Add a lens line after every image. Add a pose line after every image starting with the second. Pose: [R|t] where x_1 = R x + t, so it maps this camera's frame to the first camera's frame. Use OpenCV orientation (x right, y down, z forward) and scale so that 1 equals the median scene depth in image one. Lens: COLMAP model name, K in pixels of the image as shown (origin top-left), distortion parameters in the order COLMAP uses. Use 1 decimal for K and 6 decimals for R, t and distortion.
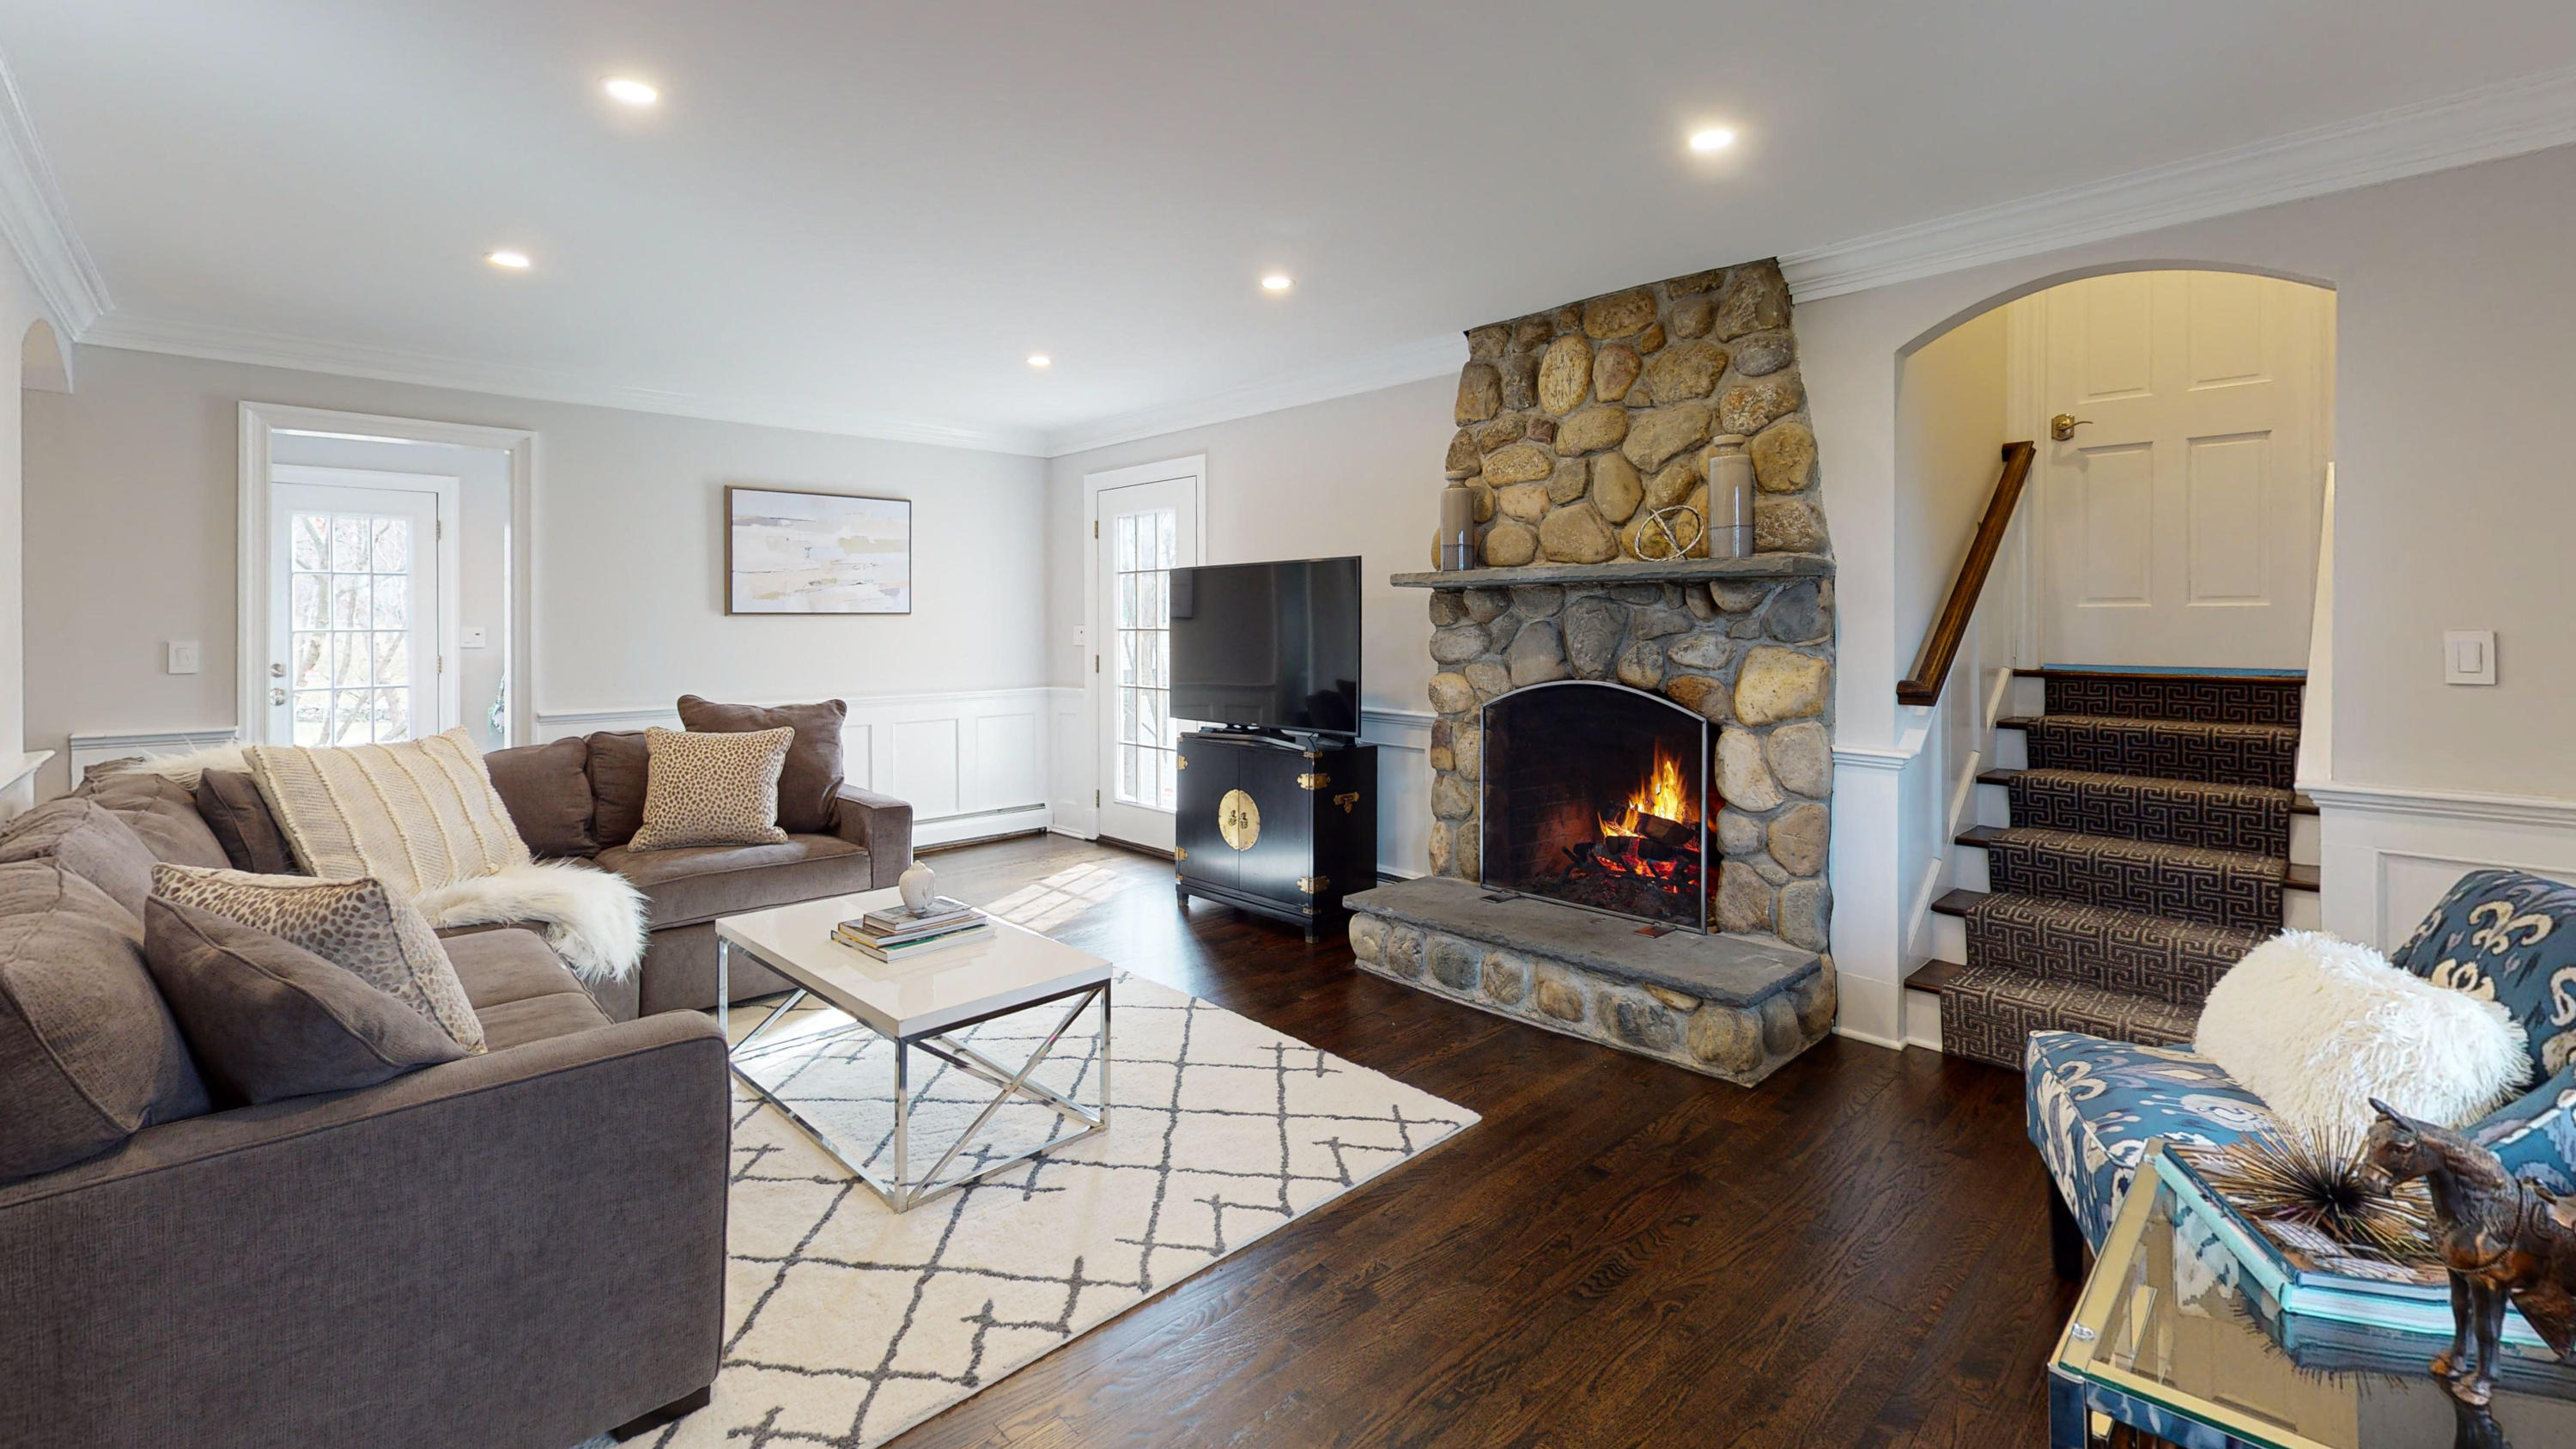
lens RADIAL K [[1054.4, 0, 1298.2], [0, 1054.4, 625.0], [0, 0, 1]] dist [0.001190, 0.000147]
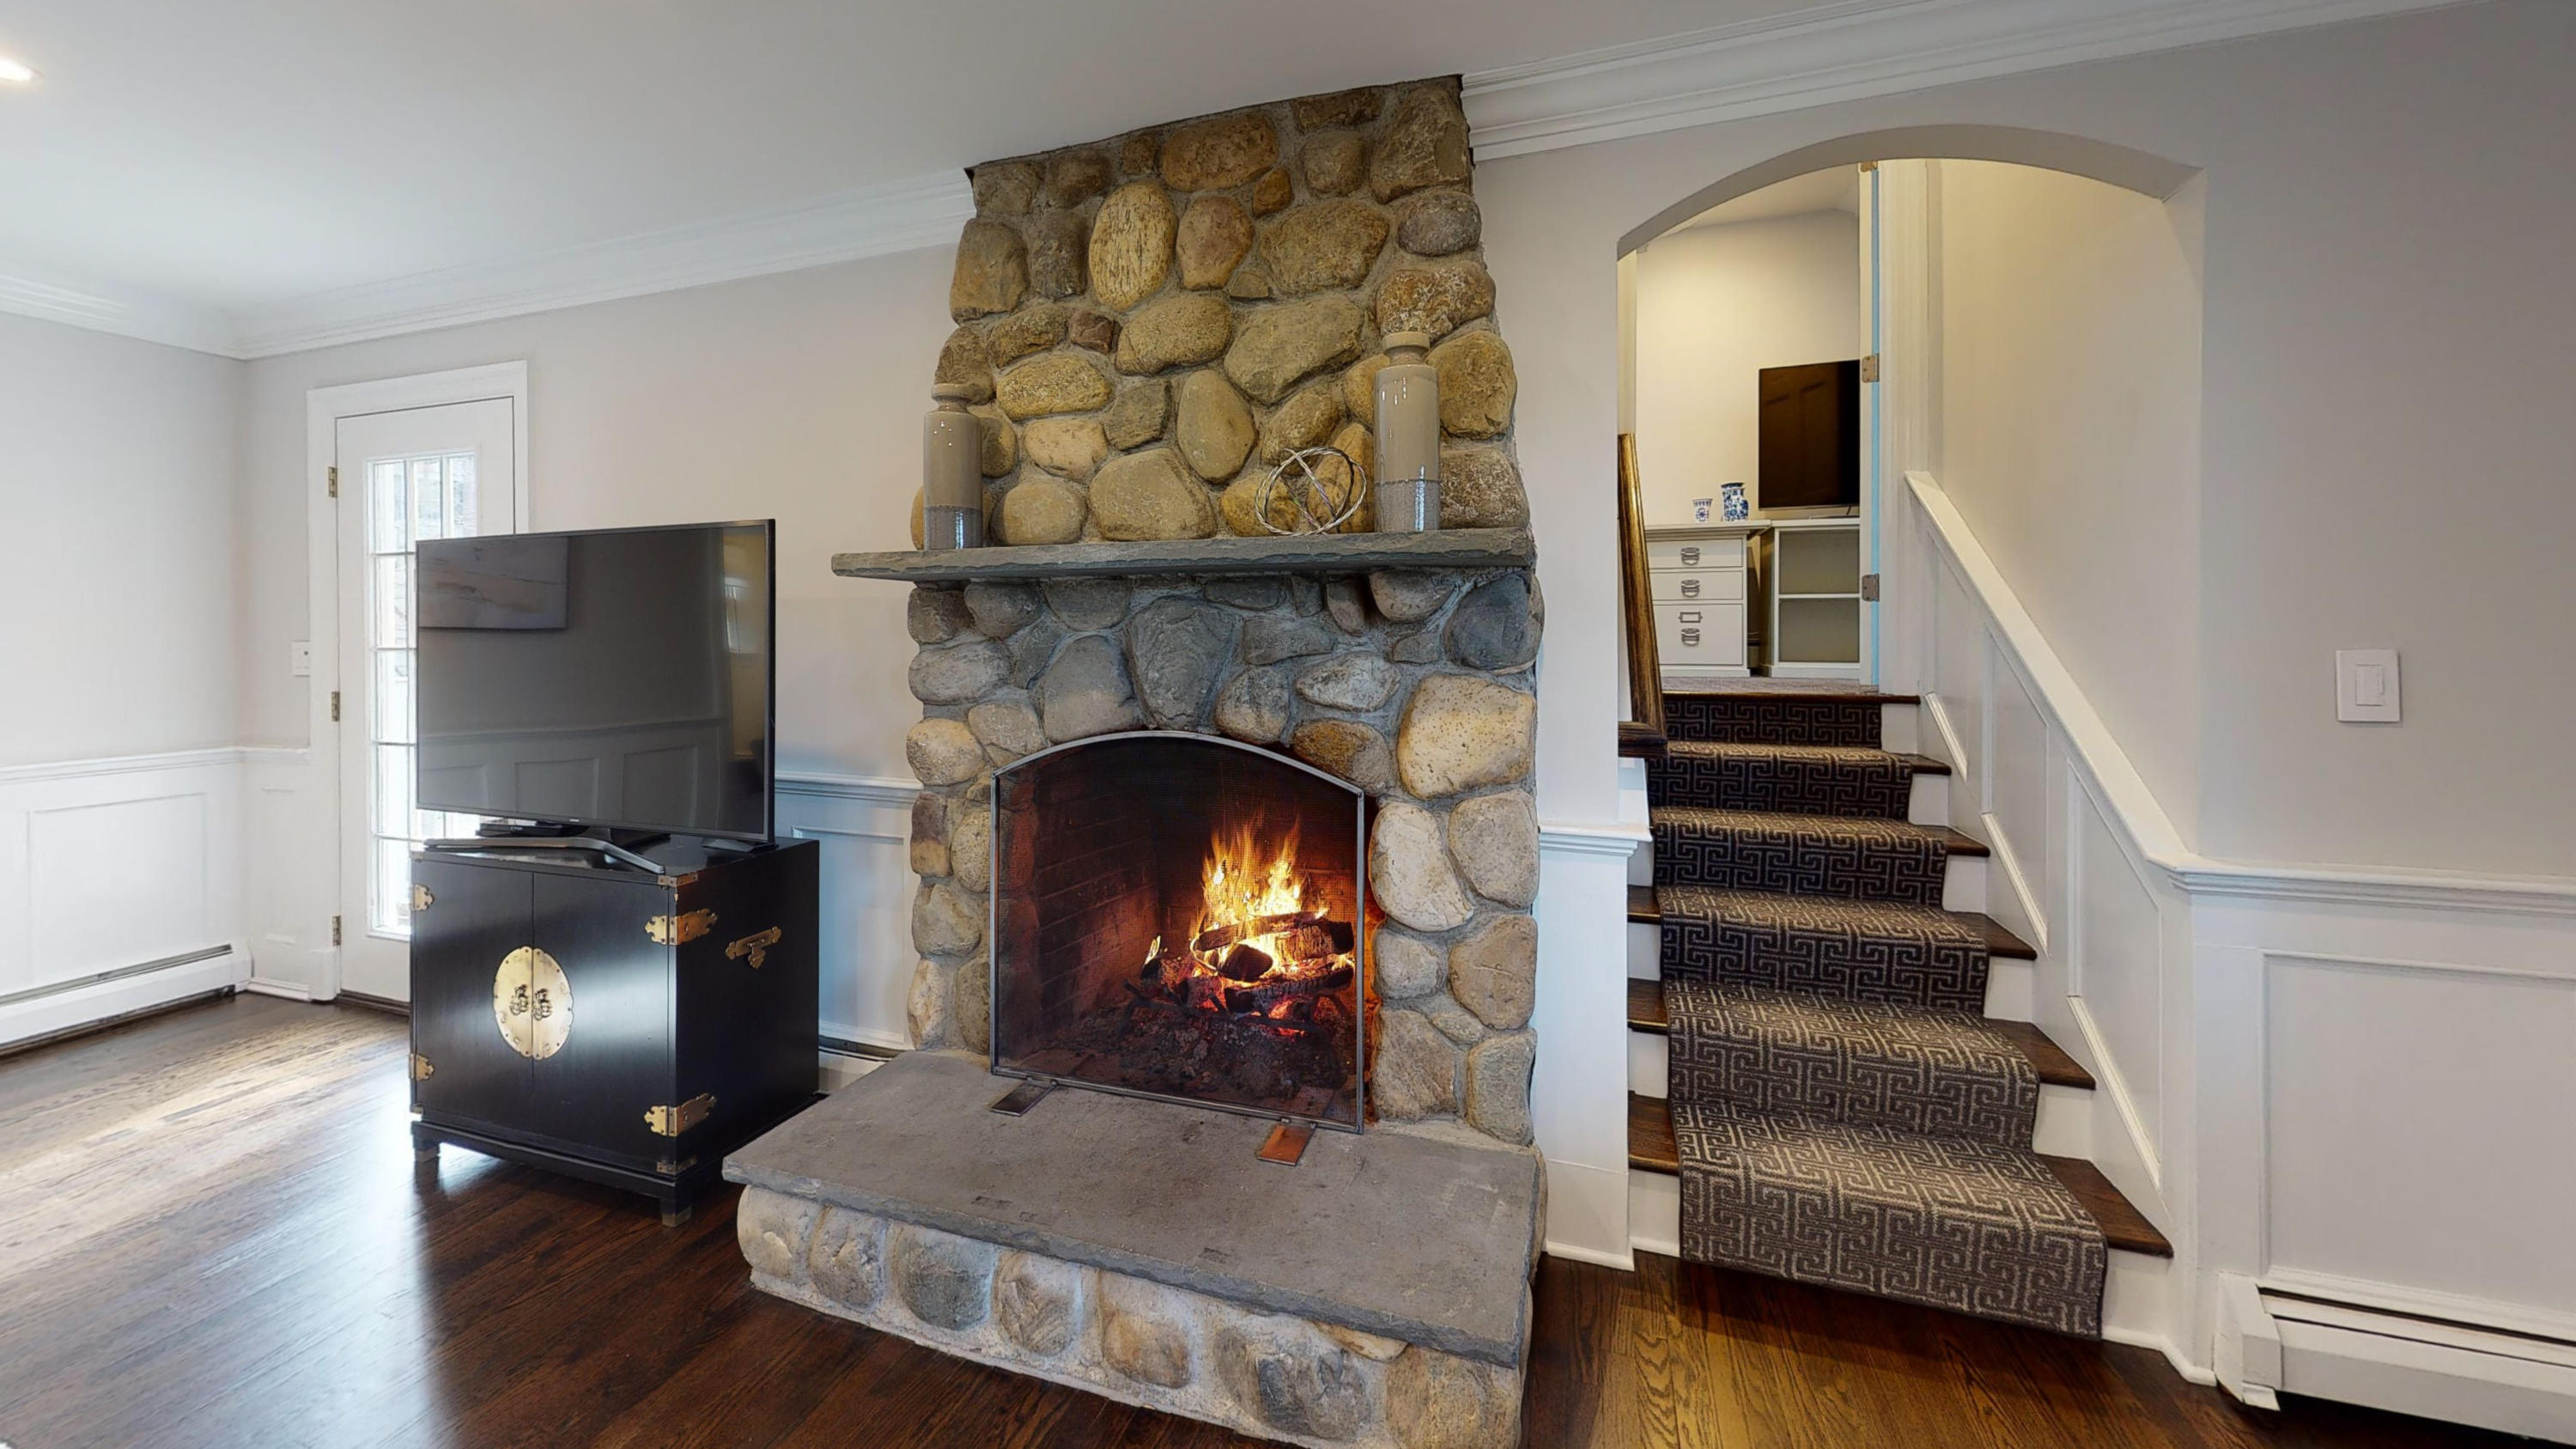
lens RADIAL K [[967.8, 0, 1299.2], [0, 967.8, 637.6], [0, 0, 1]] dist [-0.000205, -0.000300]
pose [[0.890377, -0.000621, 0.455224, 0.083014], [0.000871, 1.000000, -0.000339, -0.002238], [-0.455223, 0.000698, 0.890377, 0.461838]]
